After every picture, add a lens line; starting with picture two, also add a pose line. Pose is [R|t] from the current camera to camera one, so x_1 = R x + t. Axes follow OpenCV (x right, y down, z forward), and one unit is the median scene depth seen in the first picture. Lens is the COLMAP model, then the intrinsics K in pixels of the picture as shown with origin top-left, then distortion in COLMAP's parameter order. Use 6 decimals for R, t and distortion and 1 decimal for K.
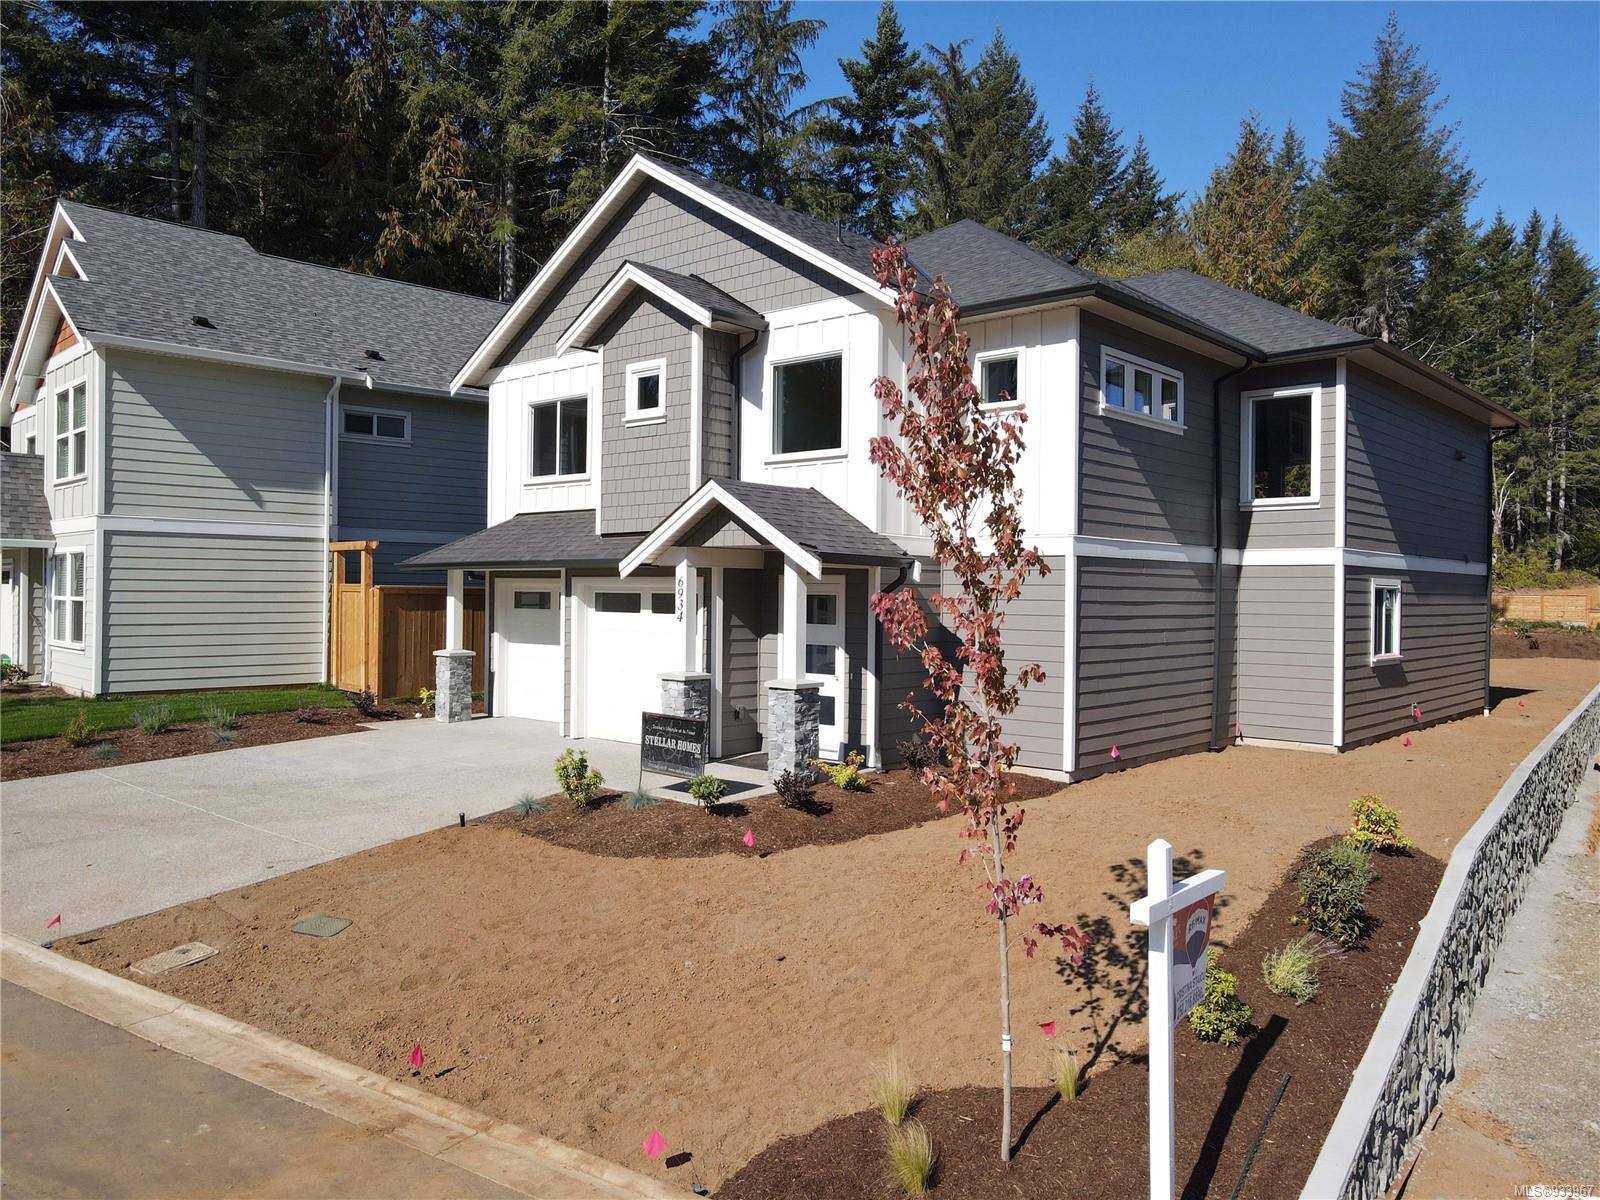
lens RADIAL K [[1179.5, 0, 808.5], [0, 1179.5, 596.9], [0, 0, 1]] dist [-0.009285, 0.043107]
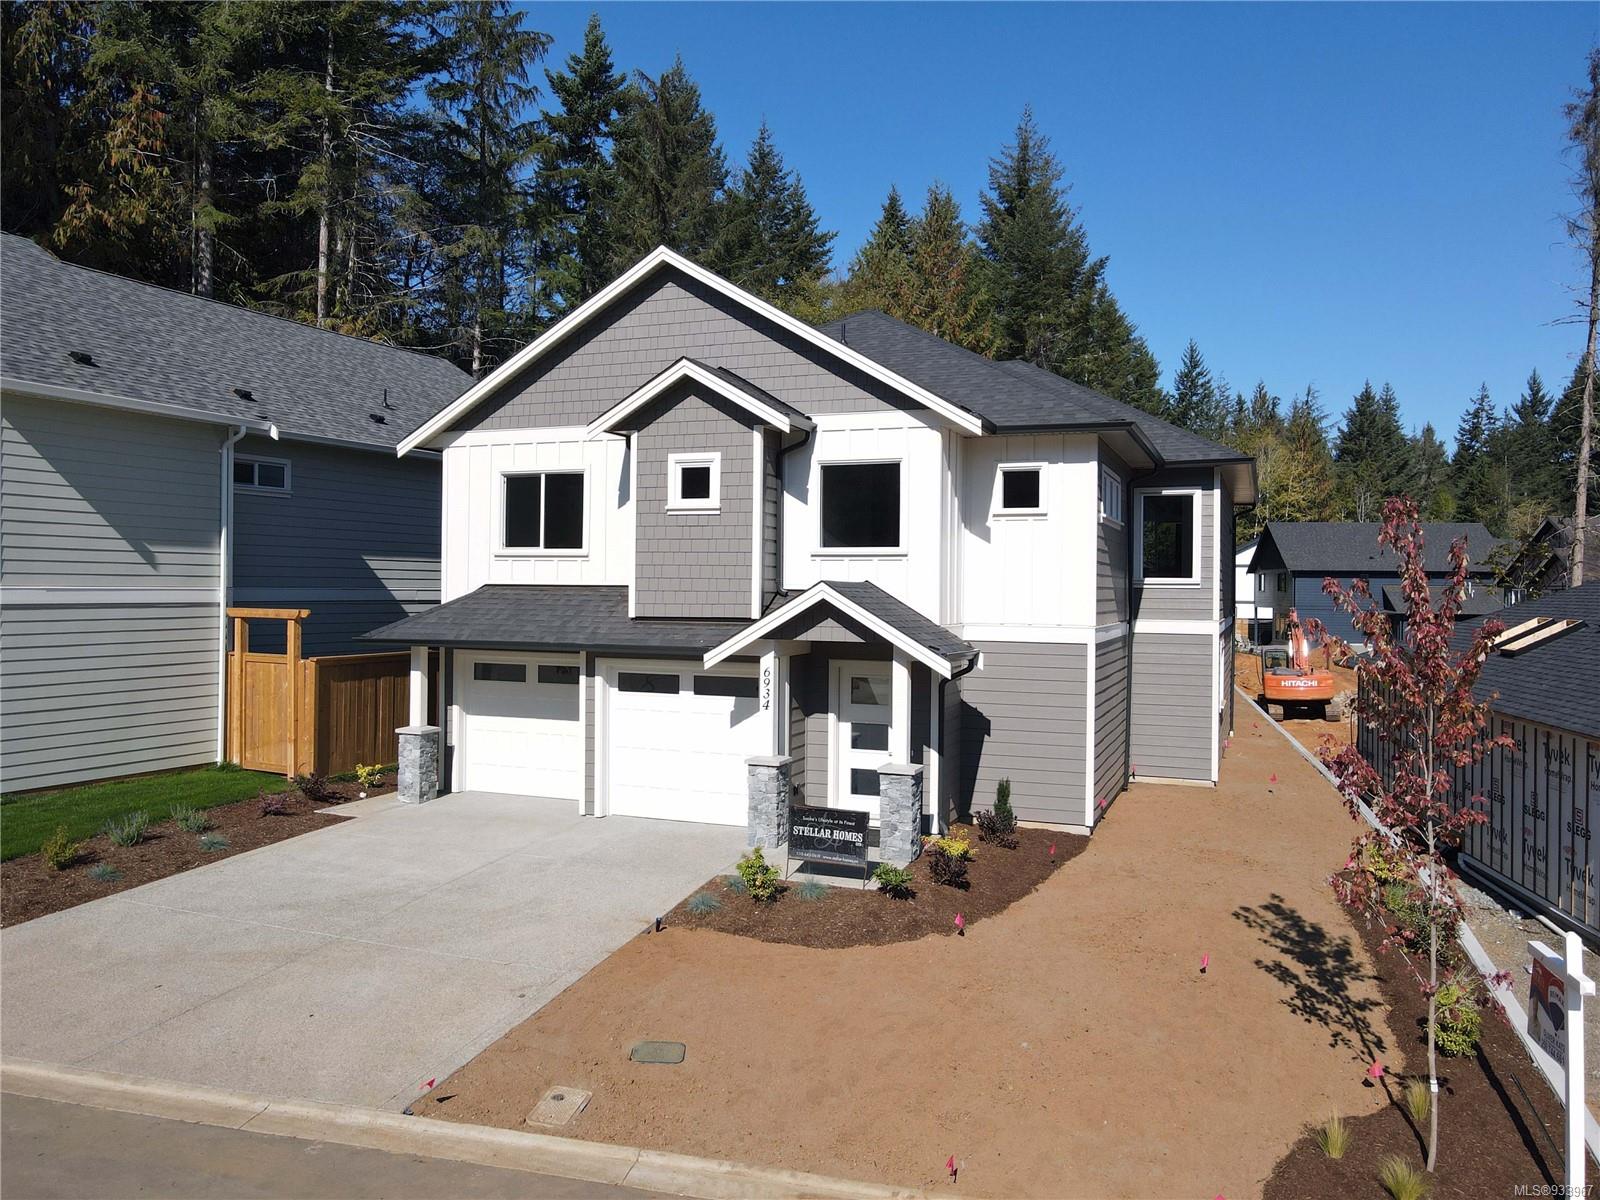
lens RADIAL K [[1179.5, 0, 808.5], [0, 1179.5, 596.9], [0, 0, 1]] dist [-0.009285, 0.043107]
pose [[0.936515, -0.002529, 0.350618, -0.351293], [0.000165, 0.999977, 0.006774, -0.069130], [-0.350627, -0.006286, 0.936494, -0.007297]]
